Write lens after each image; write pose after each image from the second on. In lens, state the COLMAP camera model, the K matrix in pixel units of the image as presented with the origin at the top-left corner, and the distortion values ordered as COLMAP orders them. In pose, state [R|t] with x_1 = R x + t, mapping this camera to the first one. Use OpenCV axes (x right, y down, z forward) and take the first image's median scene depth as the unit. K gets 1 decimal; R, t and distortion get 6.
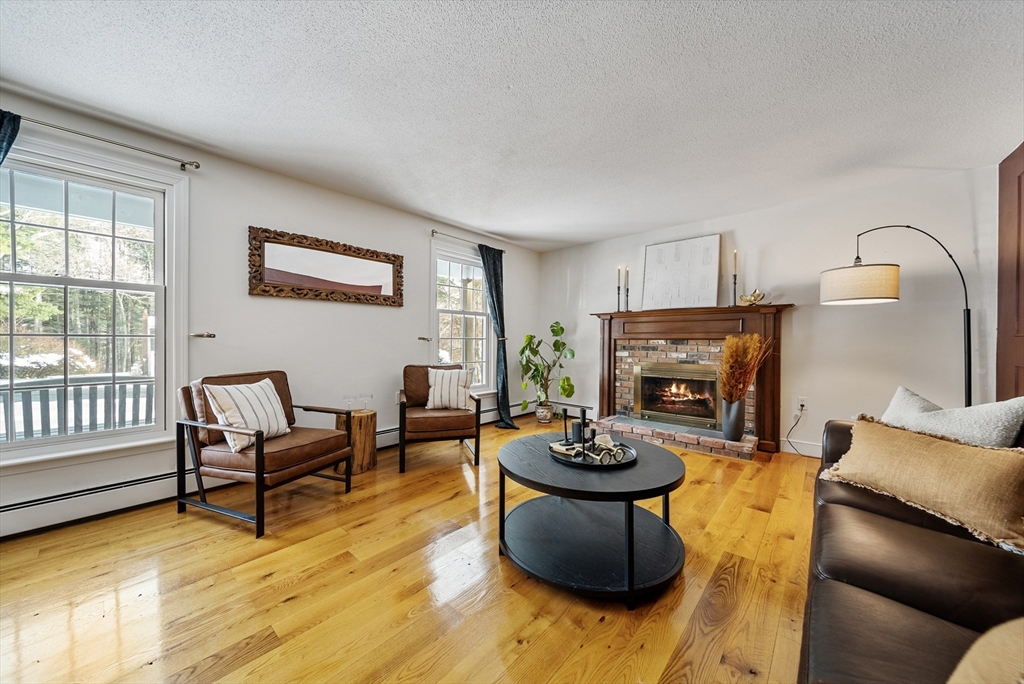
lens RADIAL K [[362.8, 0, 511.8], [0, 362.8, 339.4], [0, 0, 1]] dist [-0.000727, -0.004140]
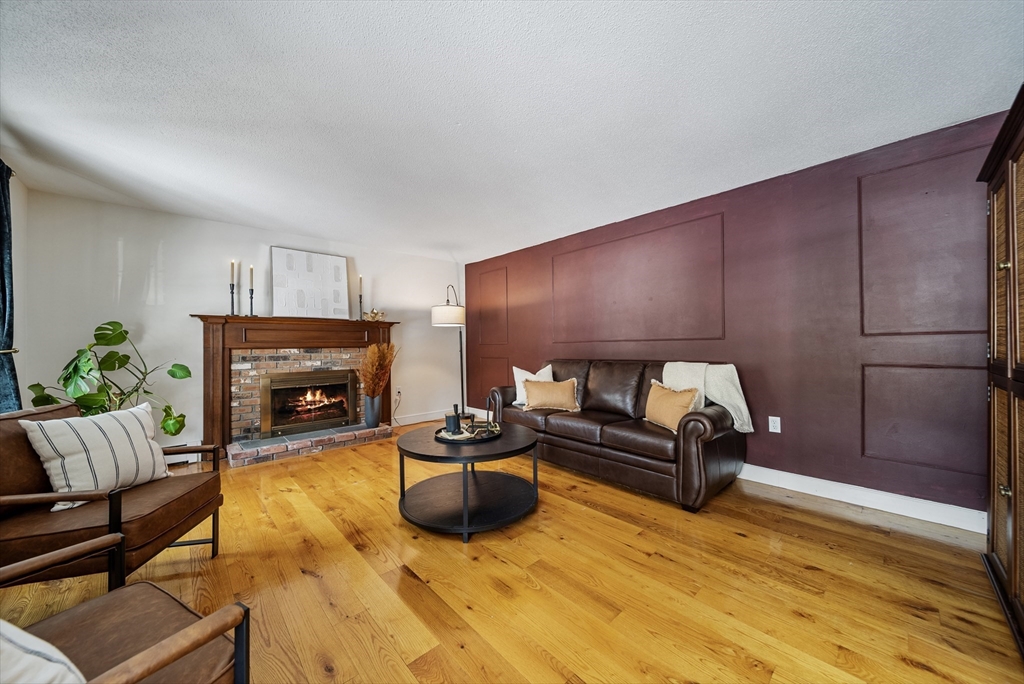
lens RADIAL K [[359.4, 0, 512.0], [0, 359.4, 342.0], [0, 0, 1]] dist [-0.002045, -0.000323]
pose [[0.105522, 0.006244, 0.994397, -0.479774], [0.010766, 0.999915, -0.007421, -0.003326], [-0.994359, 0.011488, 0.105446, 0.320285]]
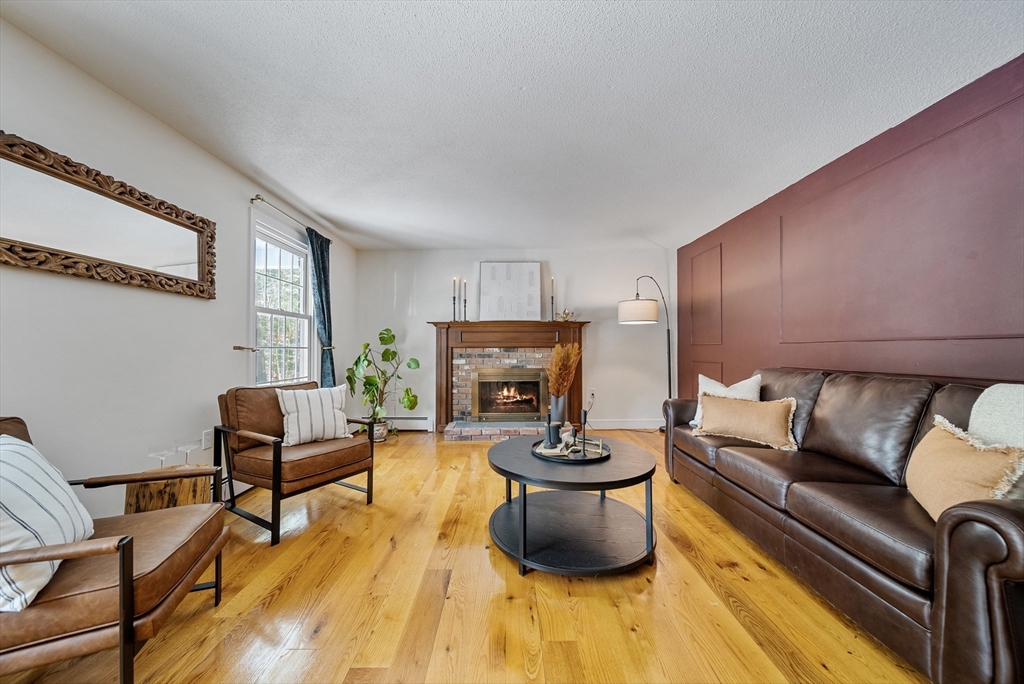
lens RADIAL K [[361.7, 0, 512.8], [0, 361.7, 343.3], [0, 0, 1]] dist [-0.001100, -0.000747]
pose [[0.744252, 0.003627, 0.667889, -0.295693], [0.004679, 0.999932, -0.010644, -0.001227], [-0.667882, 0.011047, 0.744185, 0.132967]]
